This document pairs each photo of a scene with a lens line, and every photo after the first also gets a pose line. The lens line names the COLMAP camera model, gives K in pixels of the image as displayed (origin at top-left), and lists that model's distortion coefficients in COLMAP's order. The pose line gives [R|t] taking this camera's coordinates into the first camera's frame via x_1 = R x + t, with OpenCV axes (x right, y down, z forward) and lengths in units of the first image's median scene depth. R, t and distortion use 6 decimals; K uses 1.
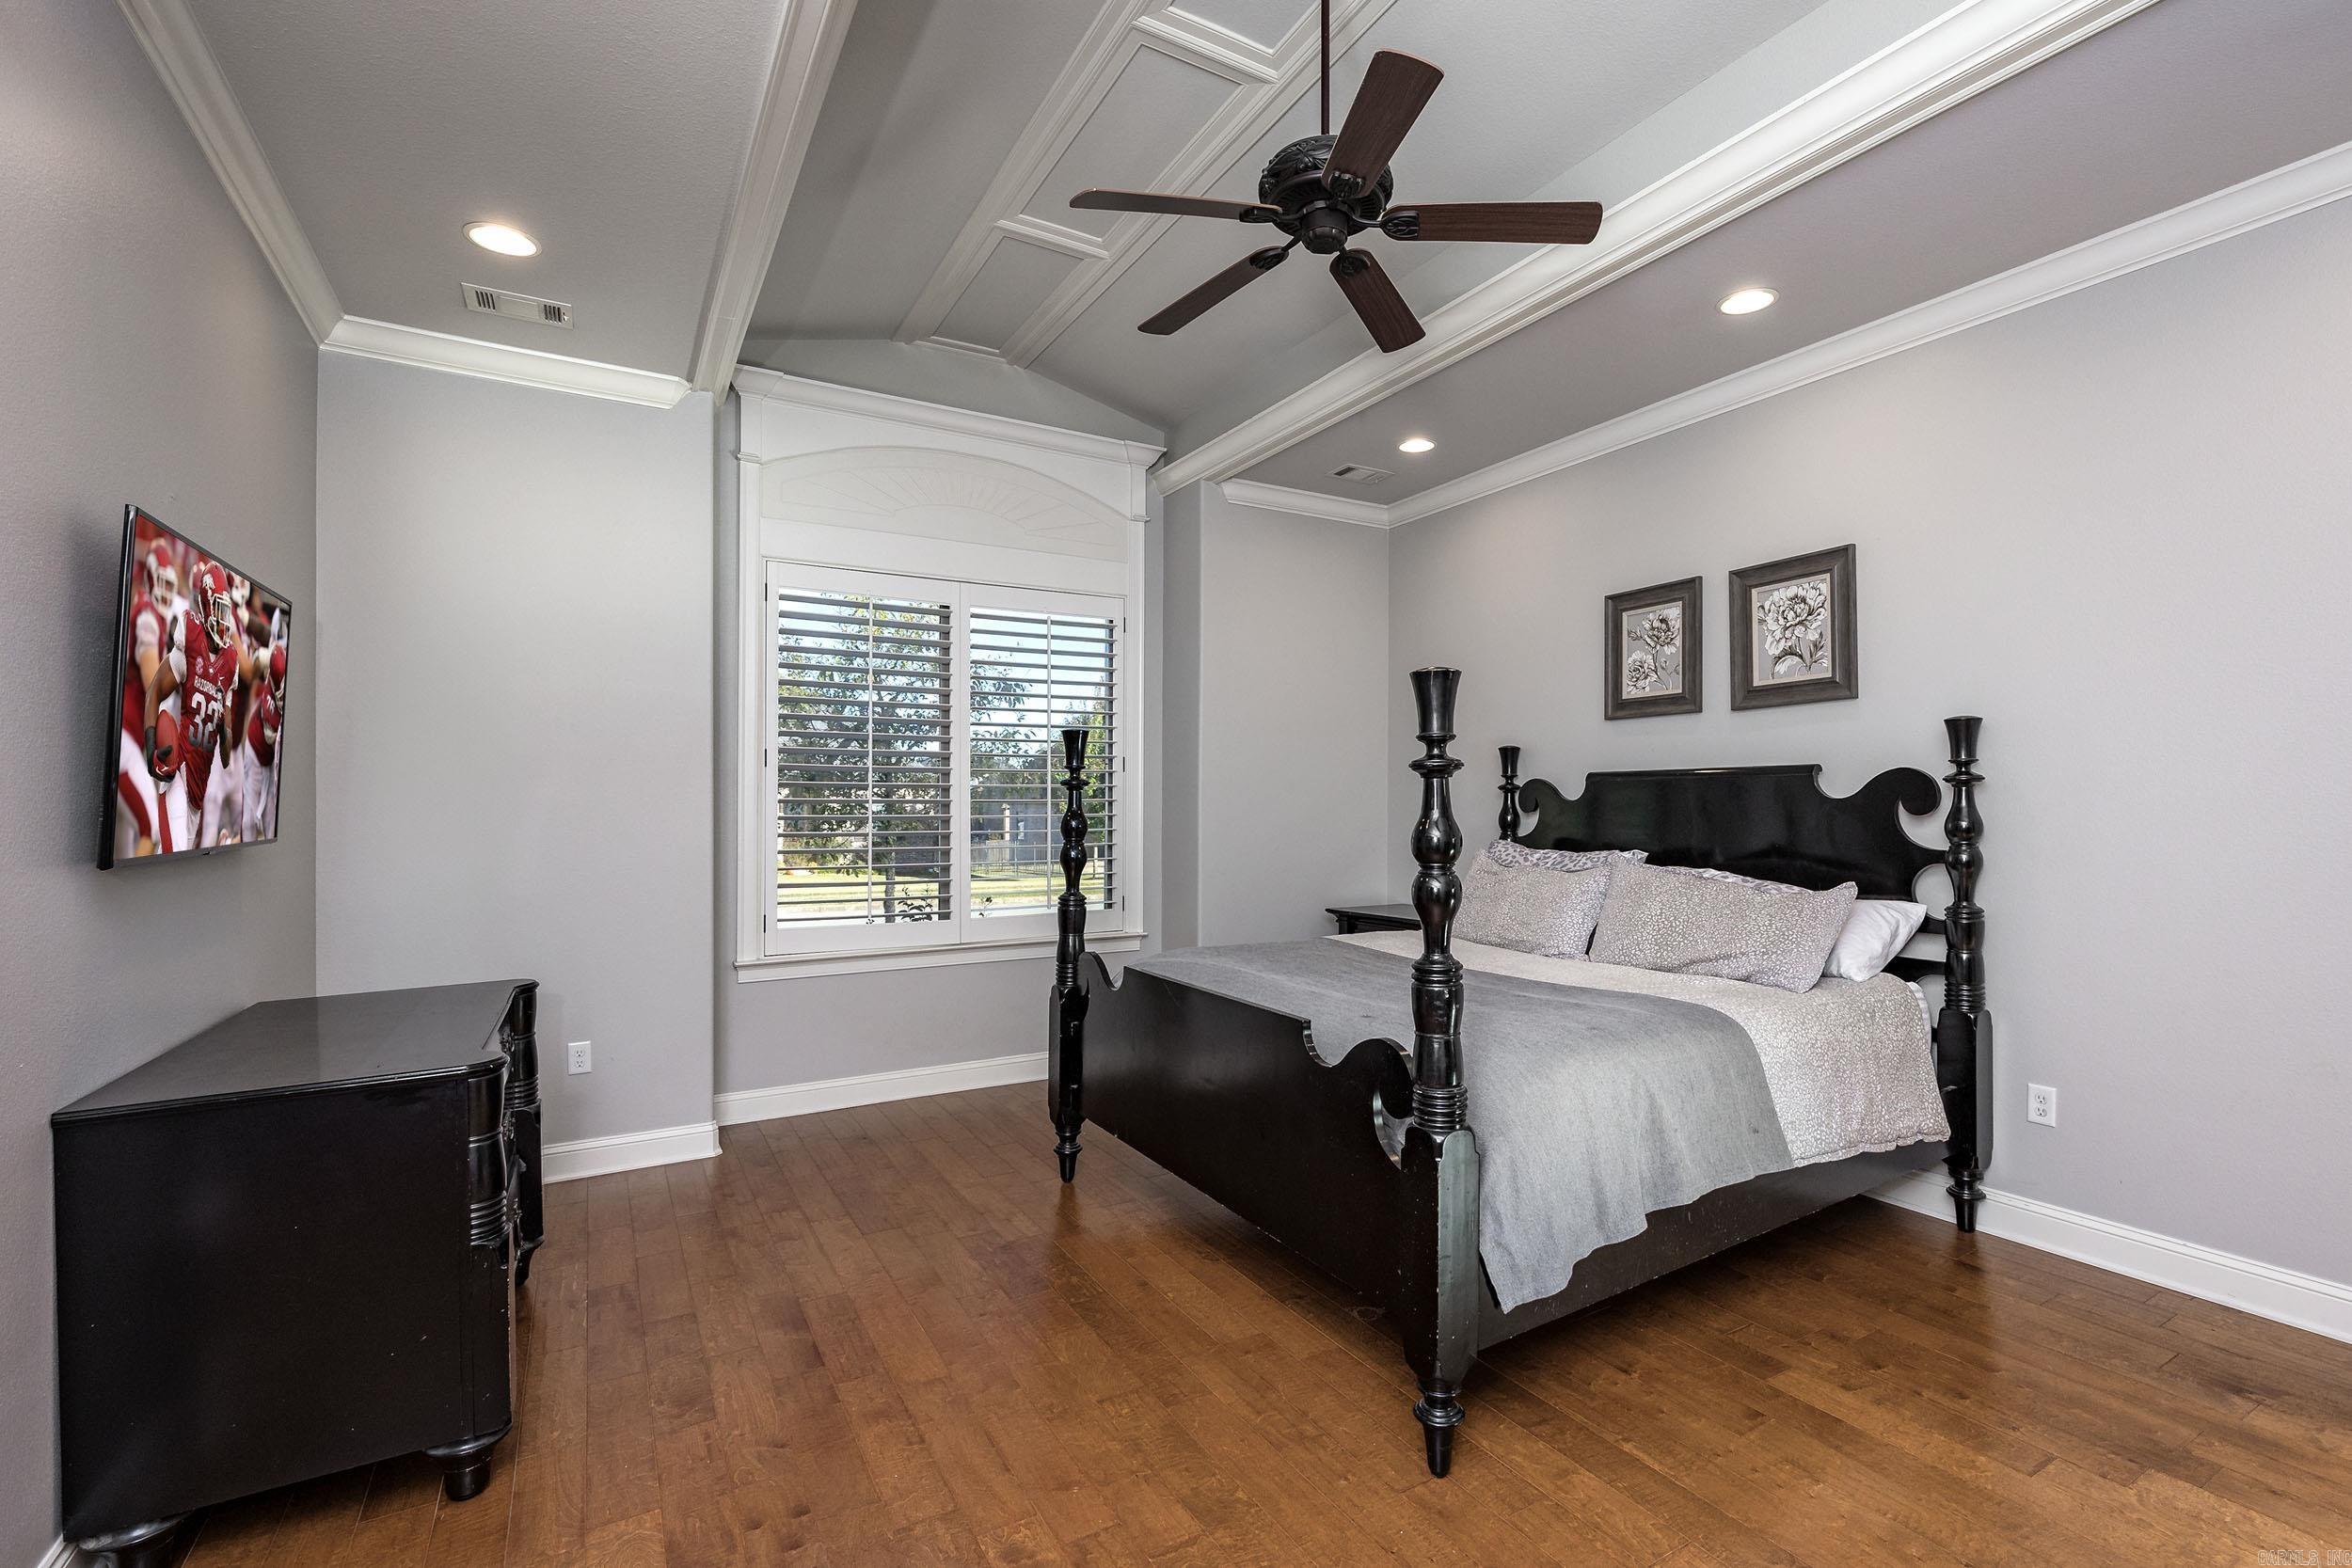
lens RADIAL K [[1059.2, 0, 1178.3], [0, 1059.2, 793.6], [0, 0, 1]] dist [-0.002953, 0.001994]
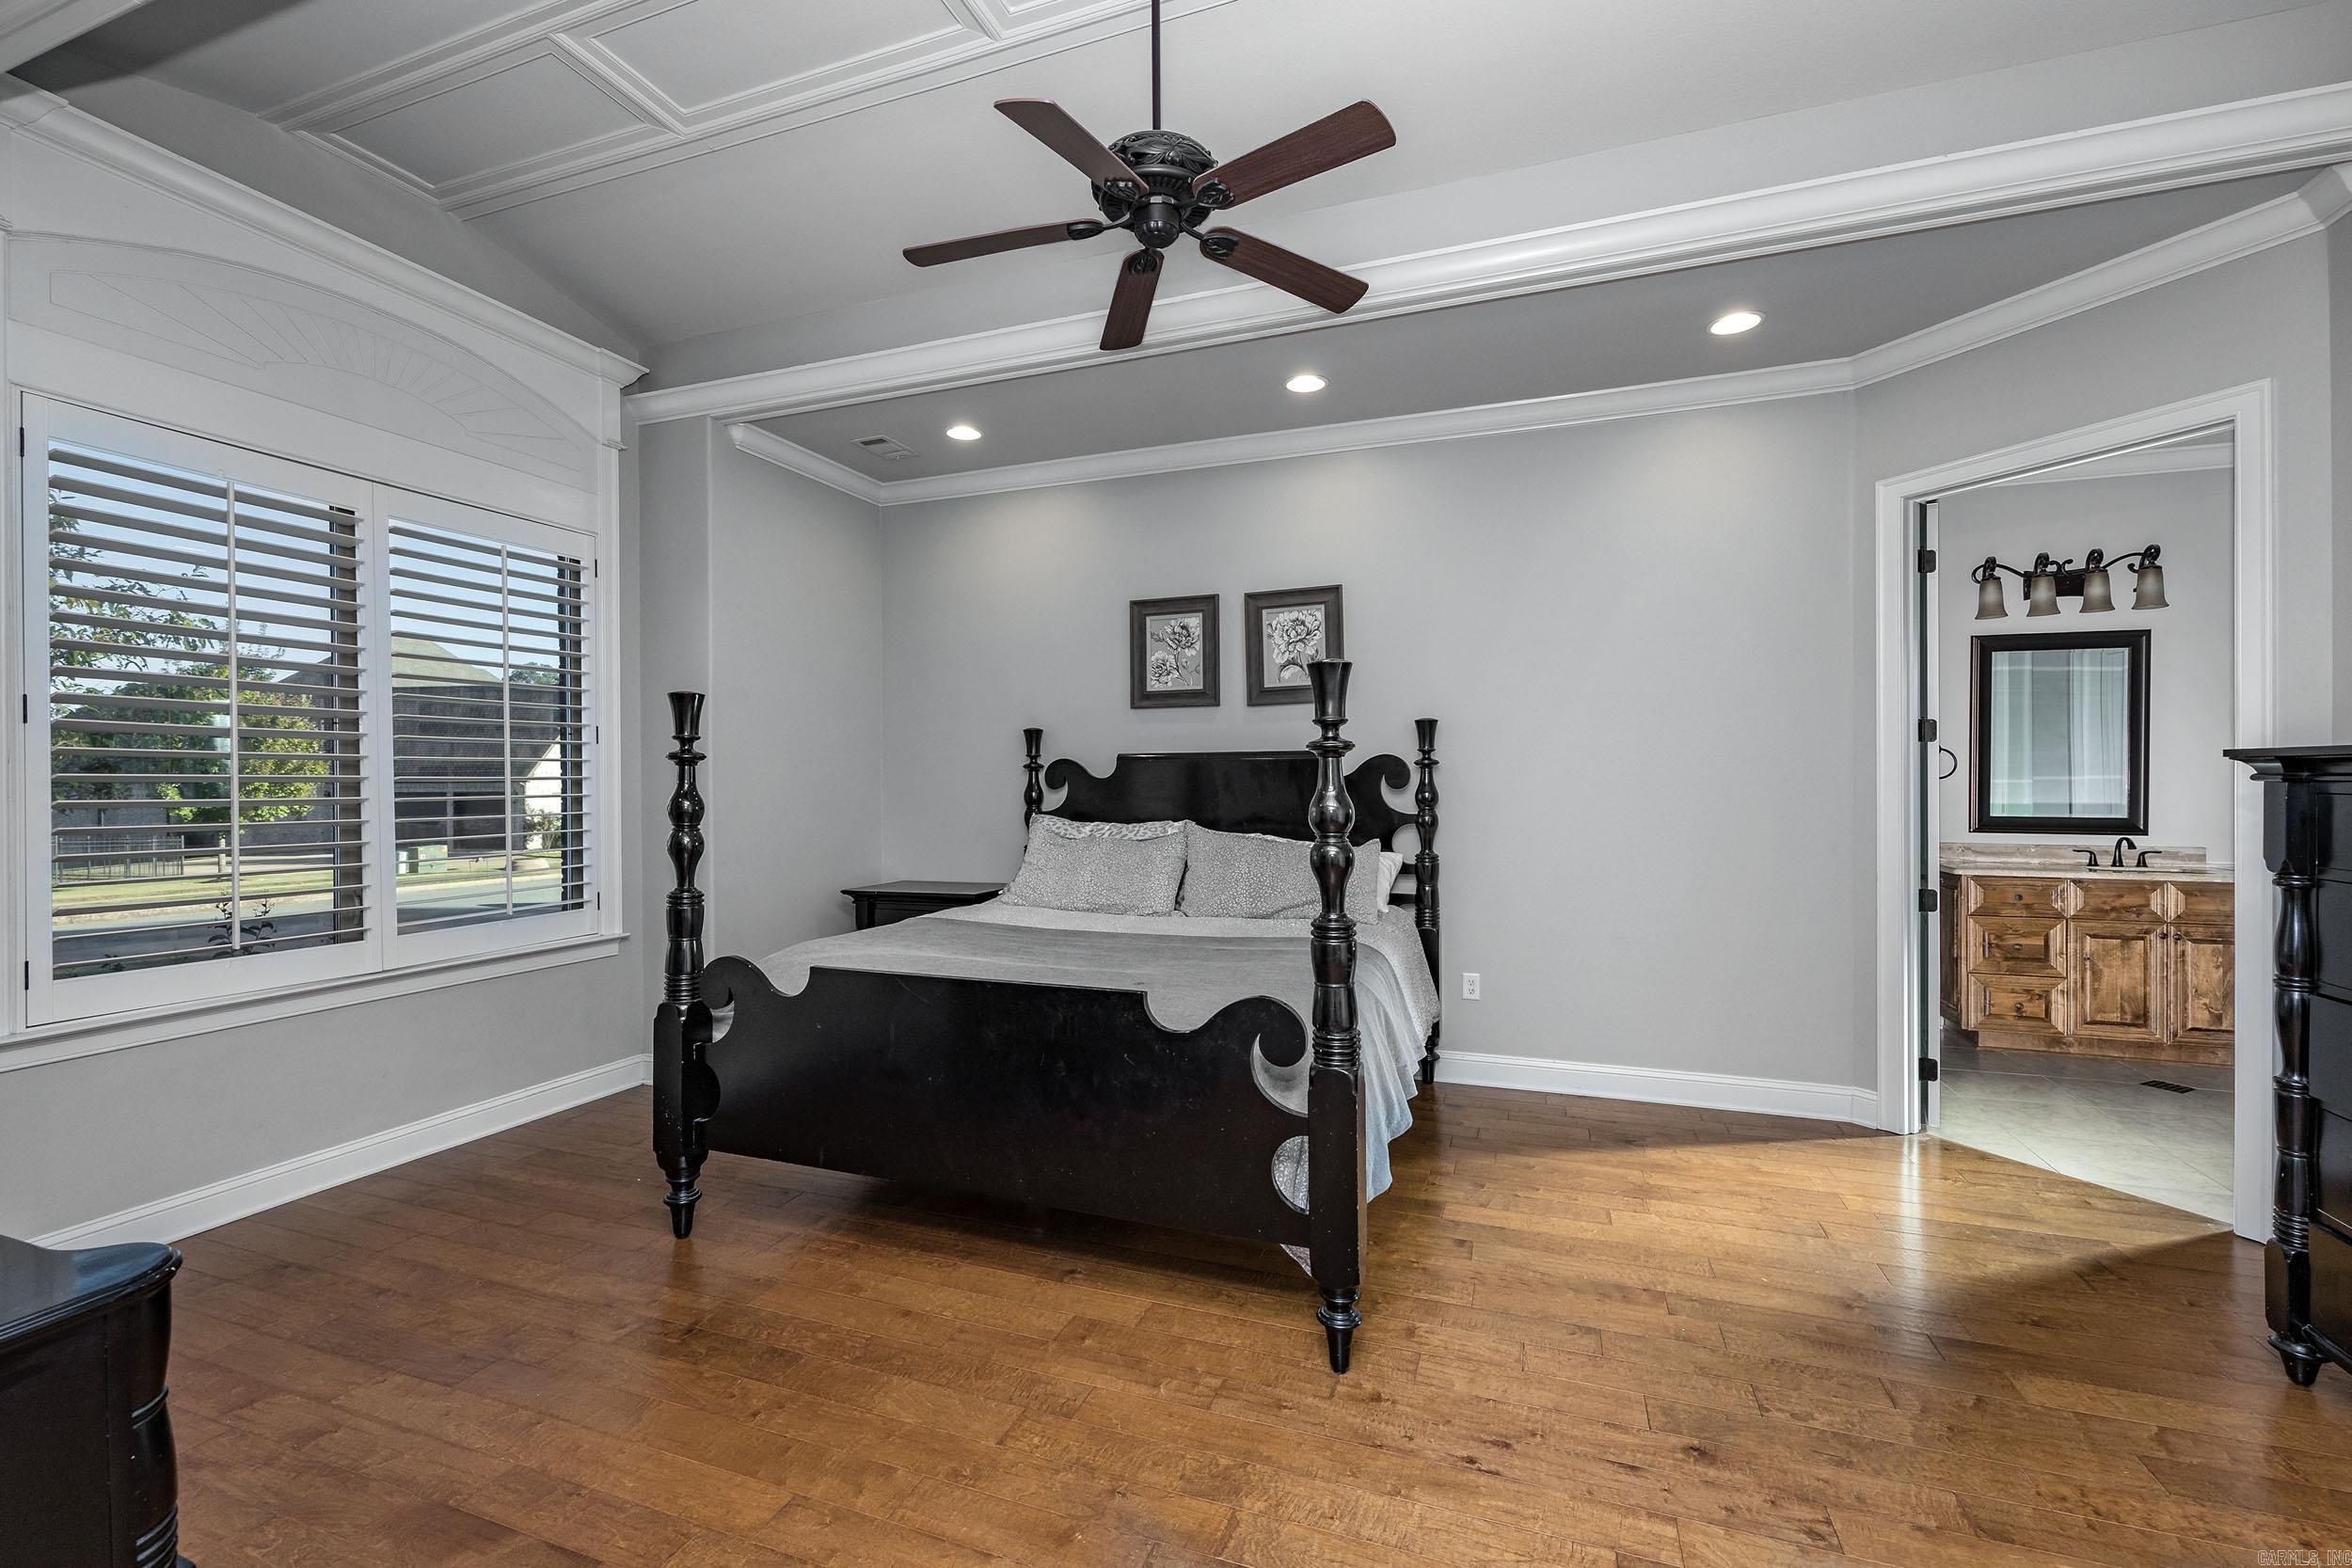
lens RADIAL K [[1003.9, 0, 1177.6], [0, 1003.9, 775.8], [0, 0, 1]] dist [-0.001906, 0.001561]
pose [[0.775081, 0.001922, 0.631858, -0.299934], [-0.003921, 0.999991, 0.001768, 0.001908], [-0.631849, -0.003848, 0.775082, 0.146295]]
